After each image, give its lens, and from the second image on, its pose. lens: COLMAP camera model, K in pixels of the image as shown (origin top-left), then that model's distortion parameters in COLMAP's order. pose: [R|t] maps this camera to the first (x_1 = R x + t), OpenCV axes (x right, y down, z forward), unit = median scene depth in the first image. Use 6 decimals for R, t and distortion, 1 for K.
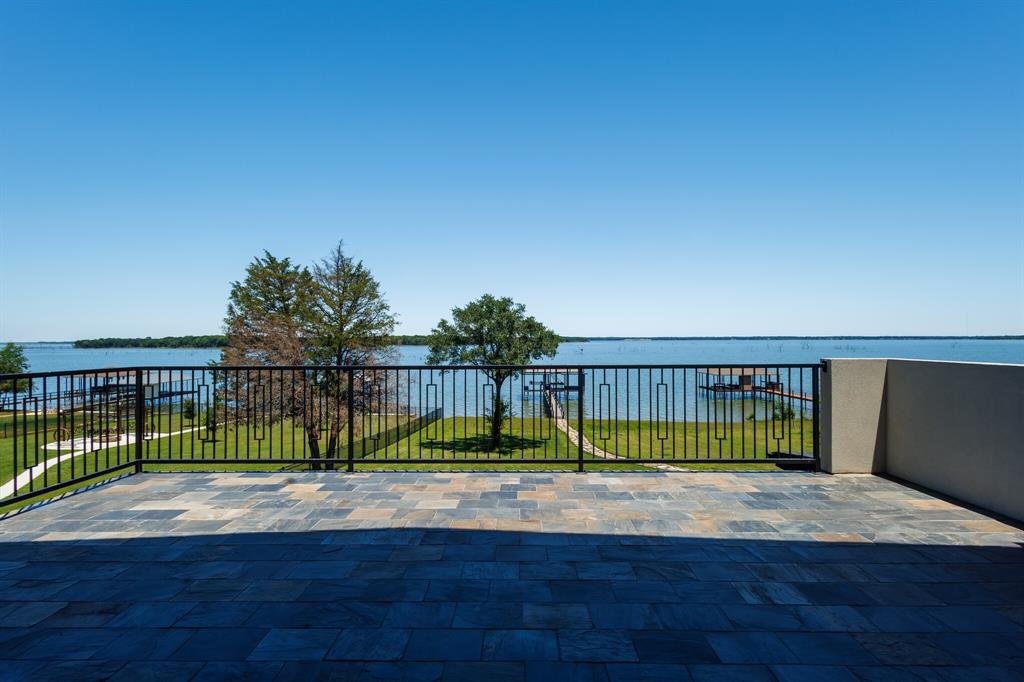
lens RADIAL K [[470.6, 0, 519.4], [0, 470.6, 341.3], [0, 0, 1]] dist [0.000658, -0.000093]
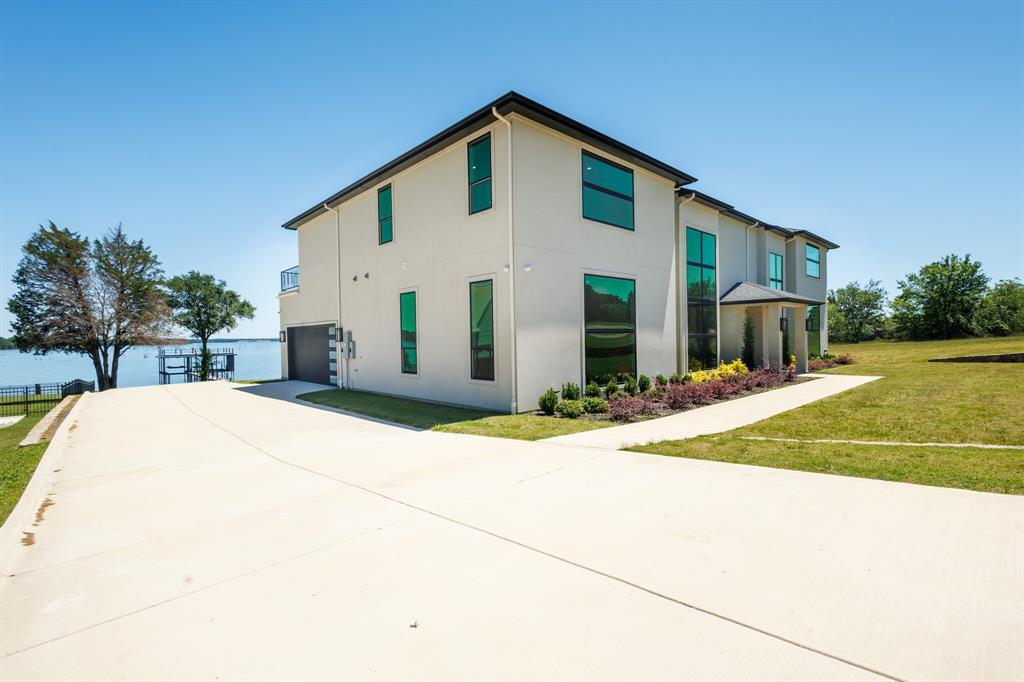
lens RADIAL K [[469.5, 0, 518.4], [0, 469.5, 339.0], [0, 0, 1]] dist [0.002097, -0.000266]
pose [[0.724539, -0.009967, 0.689162, -0.316666], [0.014519, 0.999894, -0.000804, 0.104276], [-0.689081, 0.010589, 0.724607, -0.567094]]
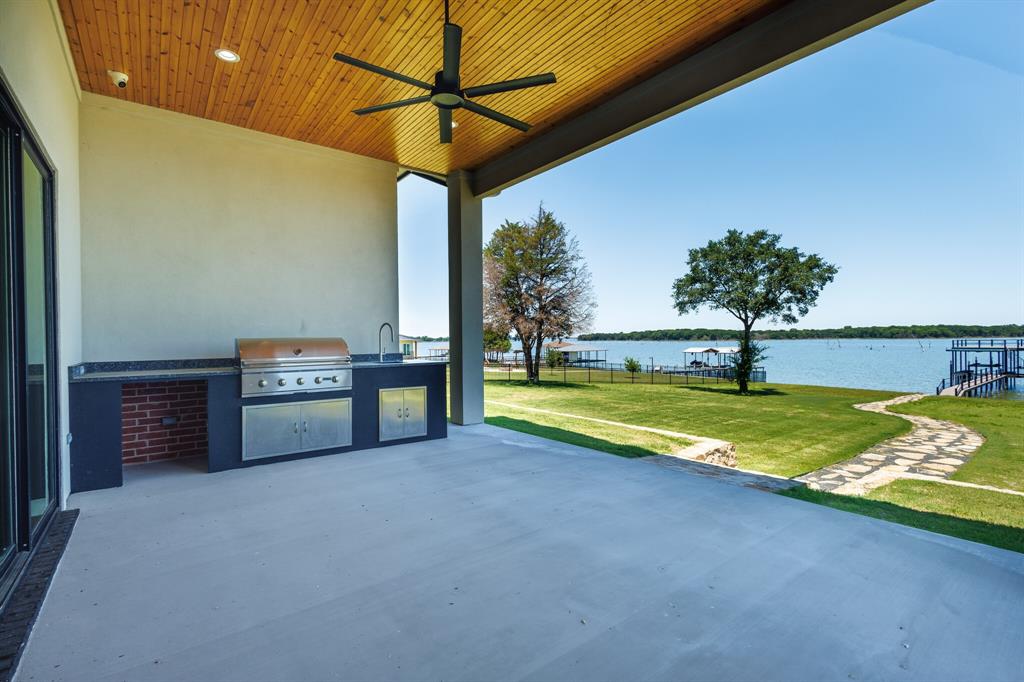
lens RADIAL K [[467.9, 0, 509.9], [0, 467.9, 339.9], [0, 0, 1]] dist [0.010398, -0.000113]
pose [[0.612403, 0.000537, -0.790546, 0.403221], [0.005143, 0.999976, 0.004663, 0.114663], [0.790529, -0.006921, 0.612385, 0.063954]]
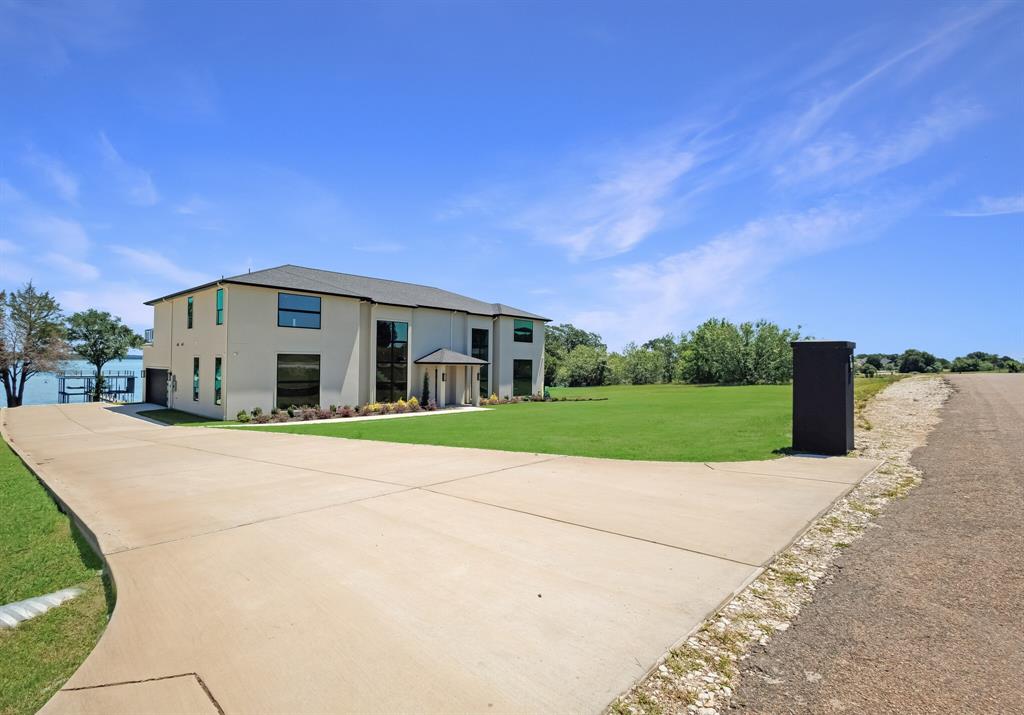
lens RADIAL K [[502.5, 0, 496.6], [0, 502.5, 354.5], [0, 0, 1]] dist [0.000205, -0.000221]
pose [[0.681466, 0.028100, 0.731310, -0.368150], [-0.016114, 0.999596, -0.023393, 0.068809], [-0.731673, 0.004157, 0.681644, -1.110734]]
